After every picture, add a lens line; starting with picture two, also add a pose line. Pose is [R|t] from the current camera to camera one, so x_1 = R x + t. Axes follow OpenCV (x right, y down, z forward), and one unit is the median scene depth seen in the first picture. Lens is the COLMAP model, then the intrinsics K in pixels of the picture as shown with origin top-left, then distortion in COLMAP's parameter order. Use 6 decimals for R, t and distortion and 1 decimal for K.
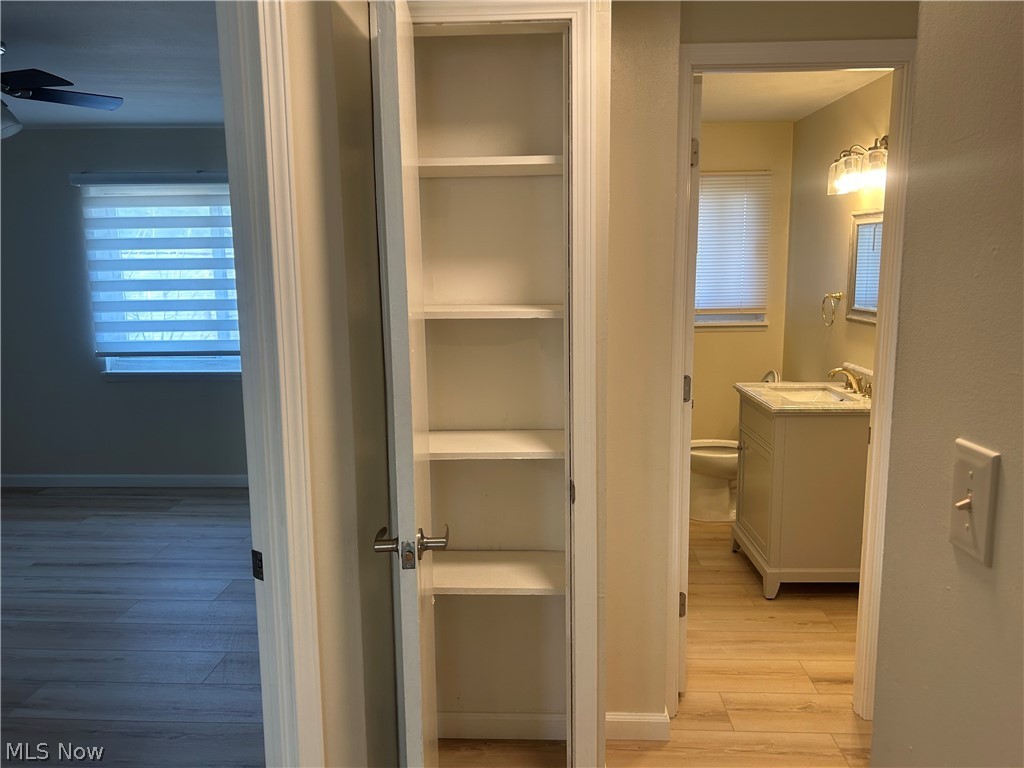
lens RADIAL K [[766.5, 0, 511.6], [0, 766.5, 375.3], [0, 0, 1]] dist [0.038830, -0.037612]
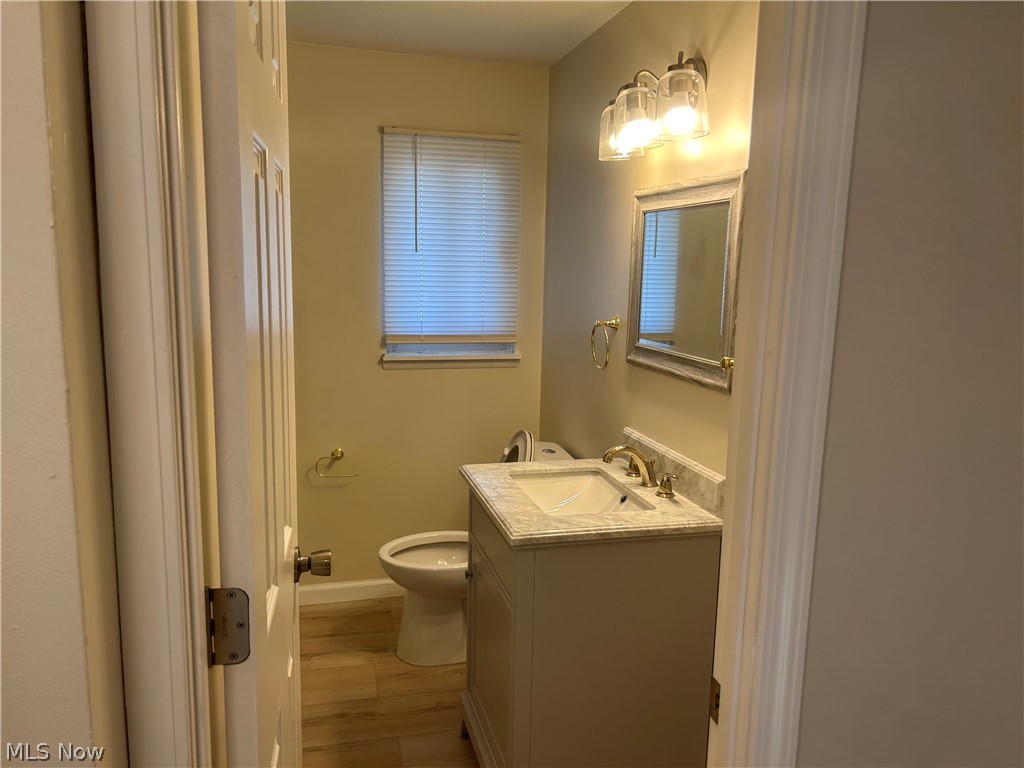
lens RADIAL K [[766.5, 0, 507.7], [0, 766.5, 391.4], [0, 0, 1]] dist [0.038830, -0.037612]
pose [[0.960804, -0.015000, 0.276821, 0.142532], [0.011498, 0.999832, 0.014267, -0.051005], [-0.276989, -0.010525, 0.960815, 0.365331]]
